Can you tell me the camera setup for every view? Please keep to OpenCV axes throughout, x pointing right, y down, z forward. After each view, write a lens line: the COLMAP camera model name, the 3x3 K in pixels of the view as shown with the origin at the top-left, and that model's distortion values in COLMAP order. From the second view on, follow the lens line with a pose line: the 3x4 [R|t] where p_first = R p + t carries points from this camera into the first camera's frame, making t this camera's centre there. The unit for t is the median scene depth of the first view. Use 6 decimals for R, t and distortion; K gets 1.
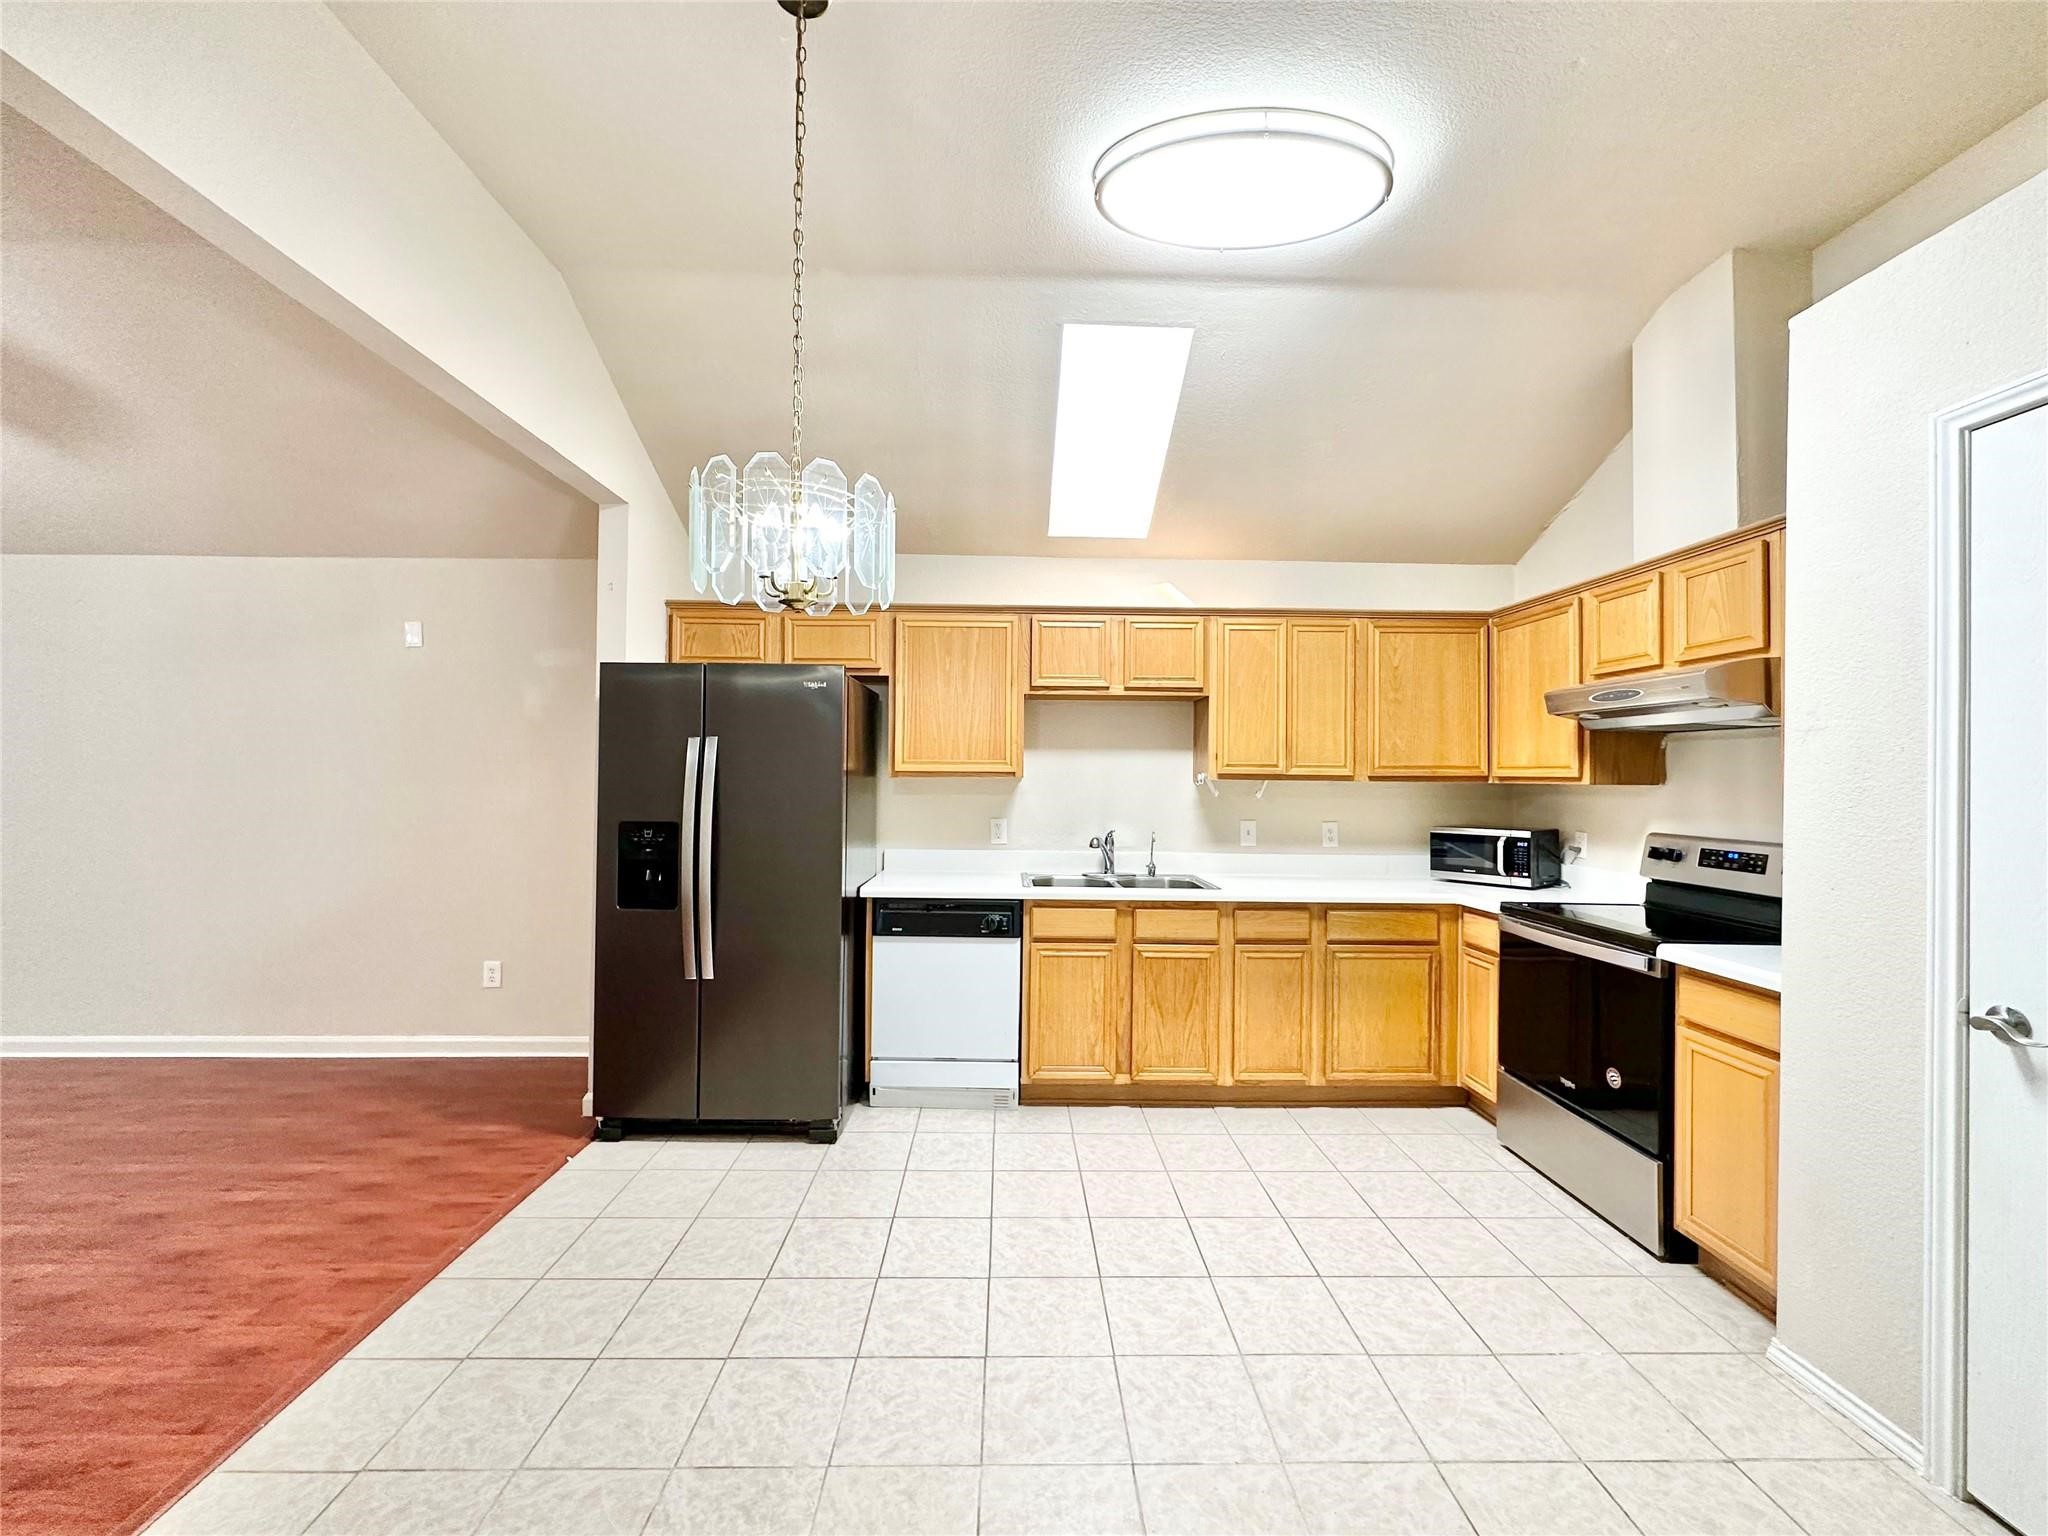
lens RADIAL K [[816.7, 0, 1020.9], [0, 816.7, 767.7], [0, 0, 1]] dist [-0.004212, 0.001605]
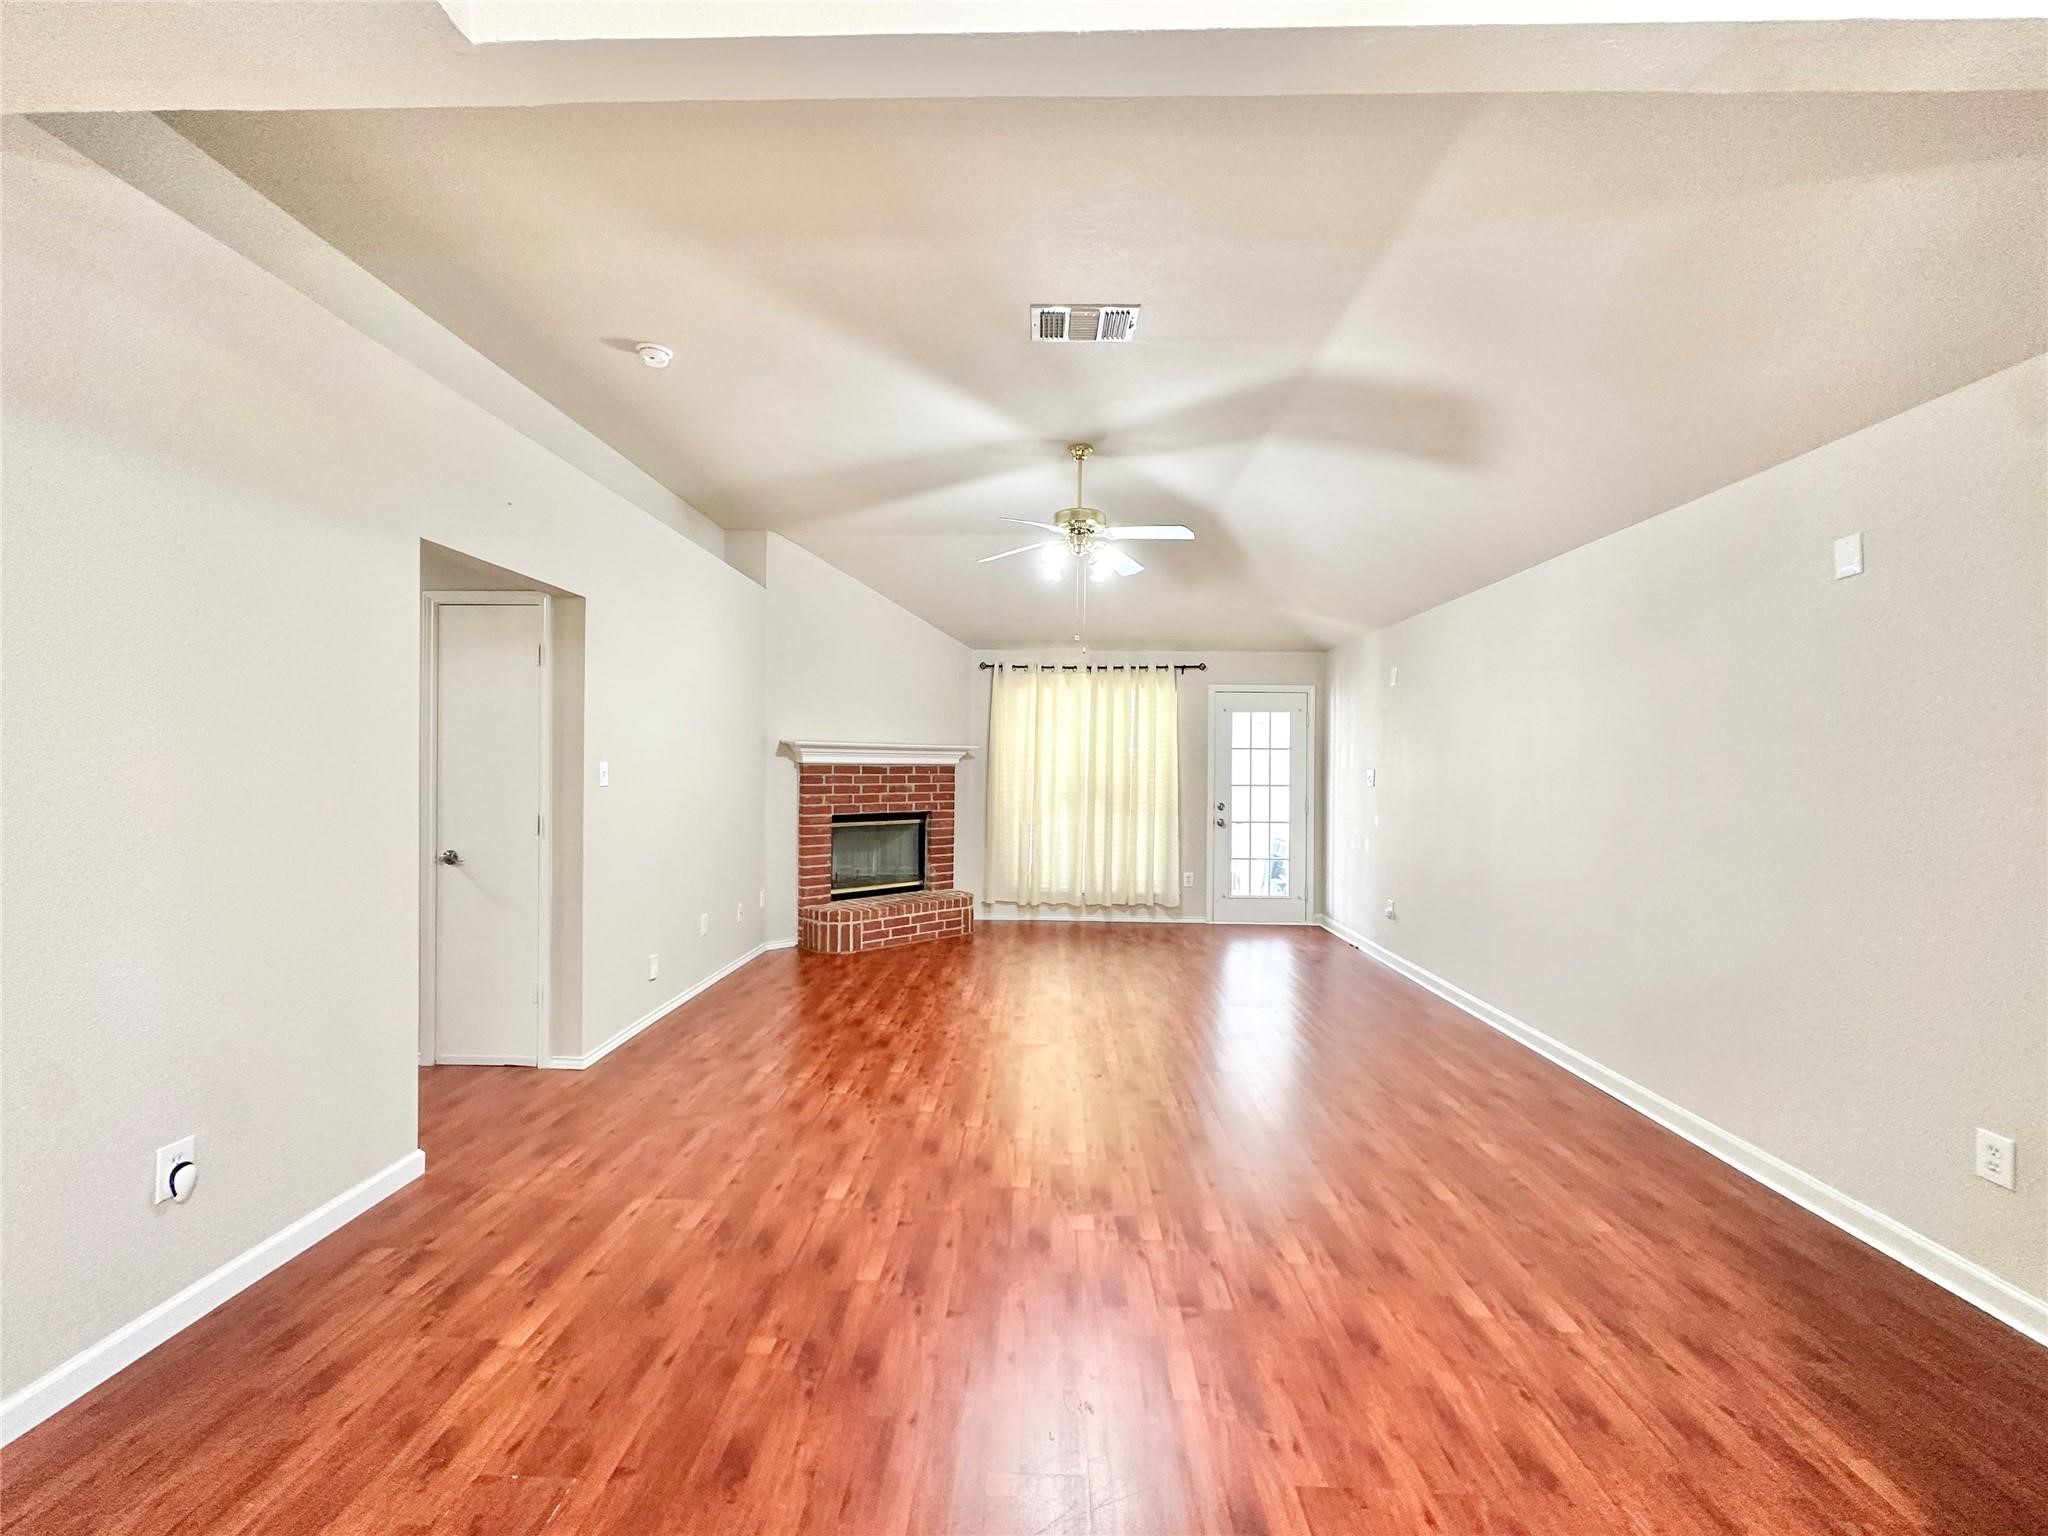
lens RADIAL K [[816.7, 0, 1021.0], [0, 816.7, 765.4], [0, 0, 1]] dist [-0.004212, 0.001605]
pose [[-0.050889, -0.009656, -0.998658, -0.103374], [-0.001257, 0.999953, -0.009604, 0.005718], [0.998704, 0.000766, -0.050898, 0.472186]]
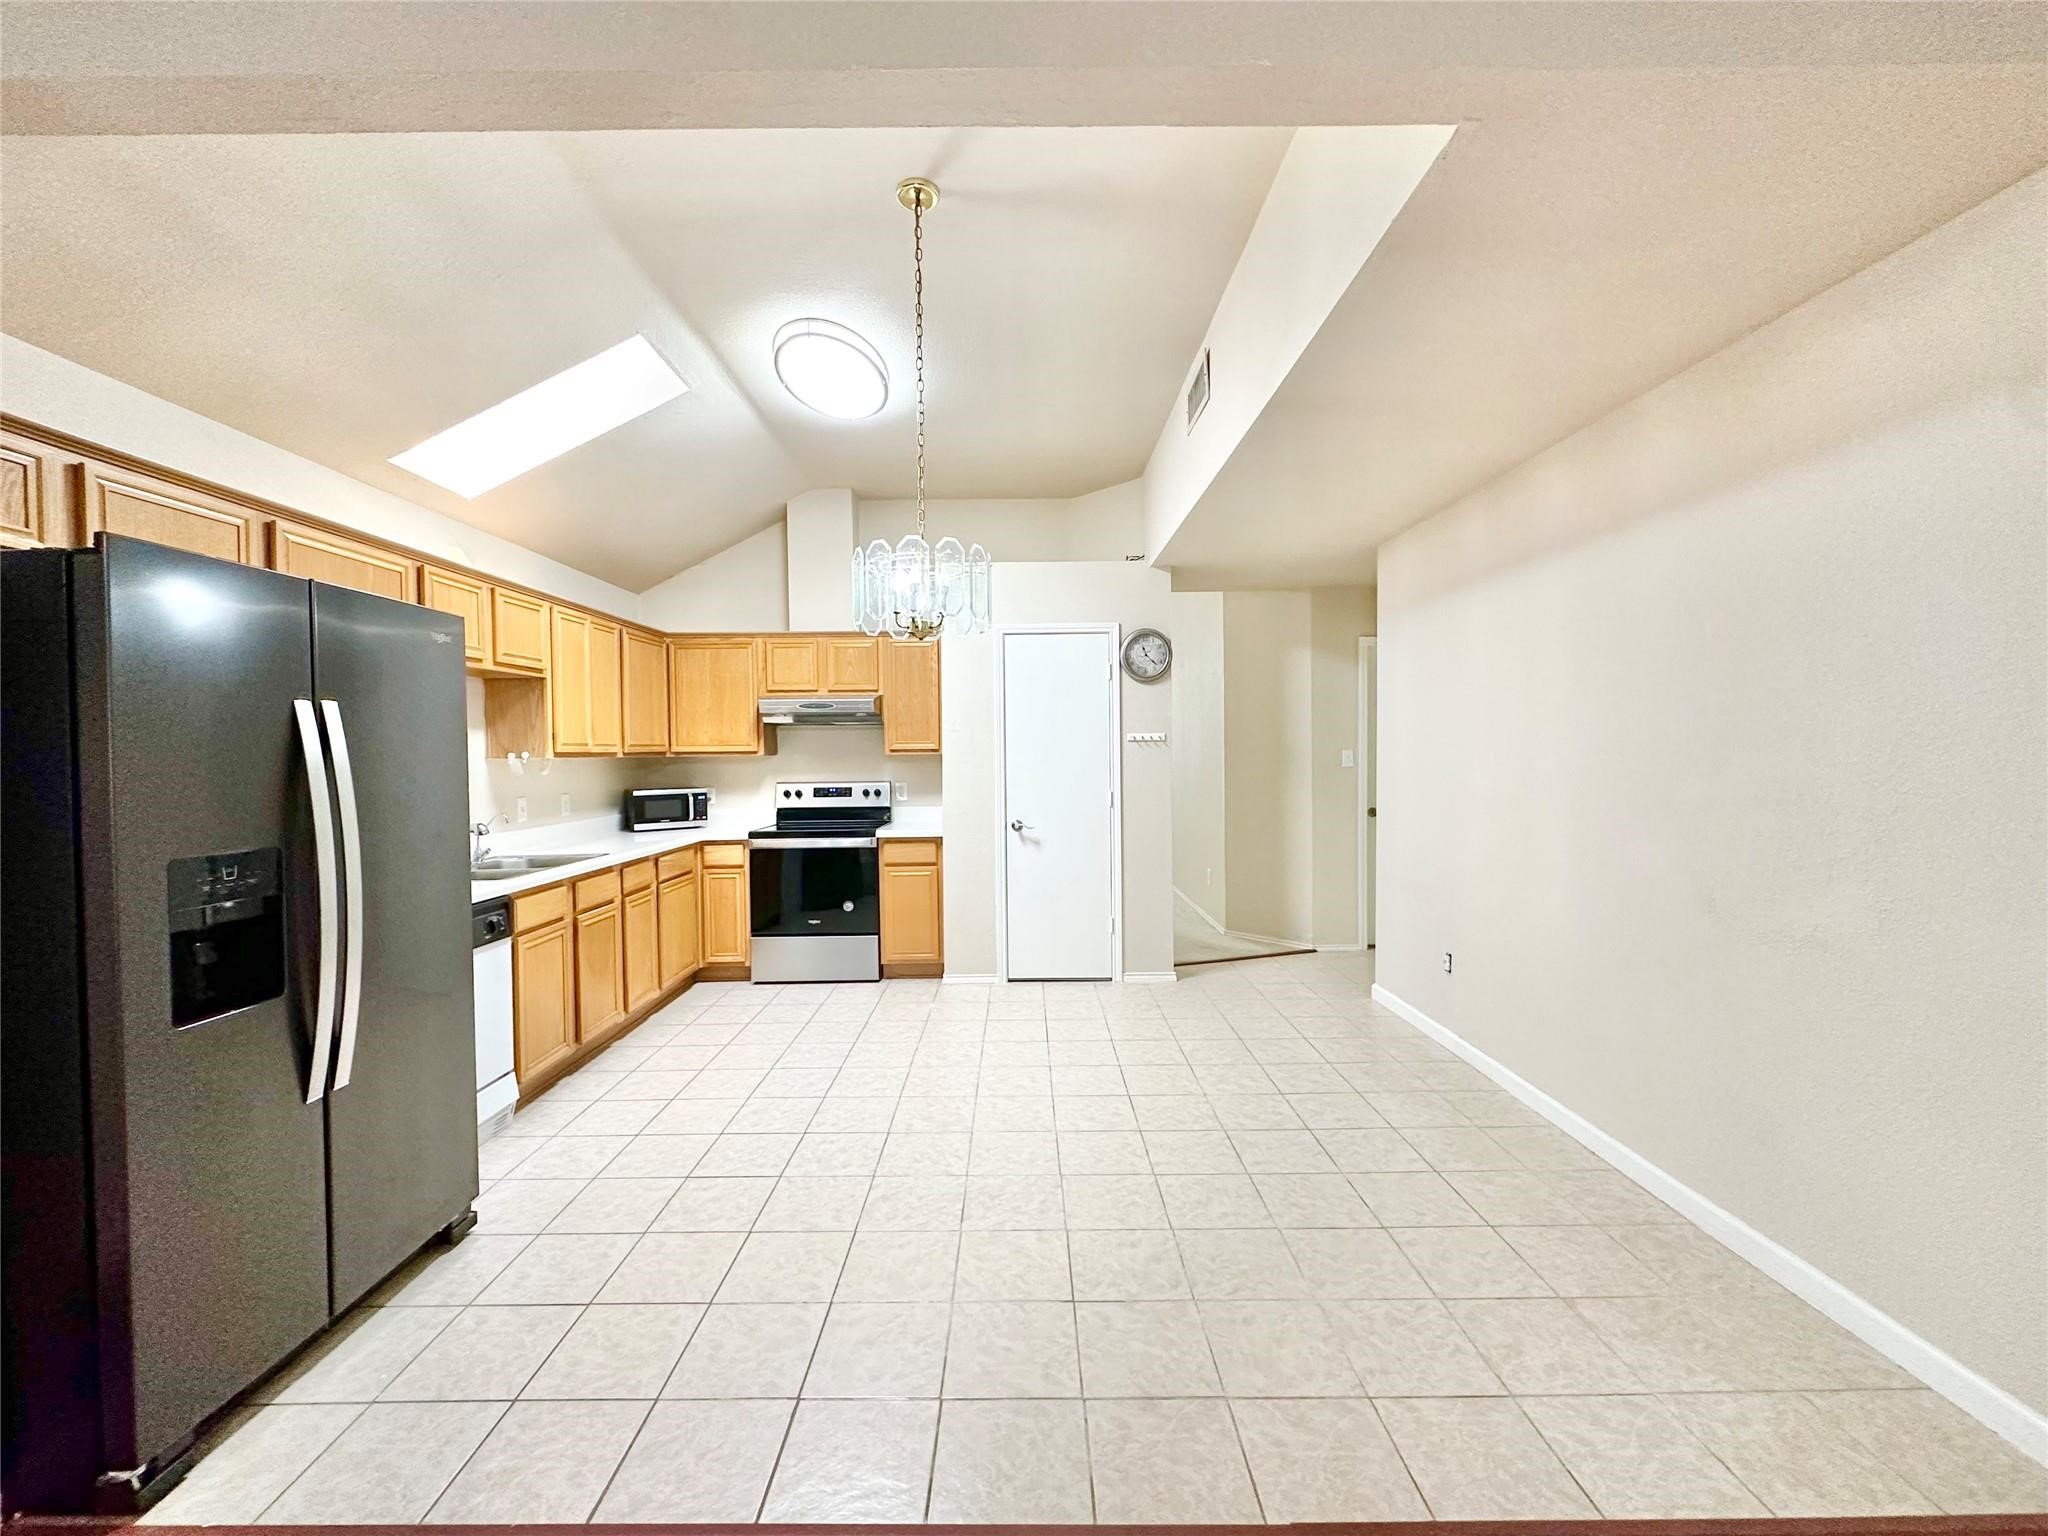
lens RADIAL K [[816.7, 0, 1023.1], [0, 816.7, 768.4], [0, 0, 1]] dist [-0.004212, 0.001605]
pose [[0.015037, -0.032300, 0.999365, -0.905457], [0.001241, 0.999478, 0.032285, -0.005819], [-0.999886, 0.000754, 0.015069, 0.423070]]
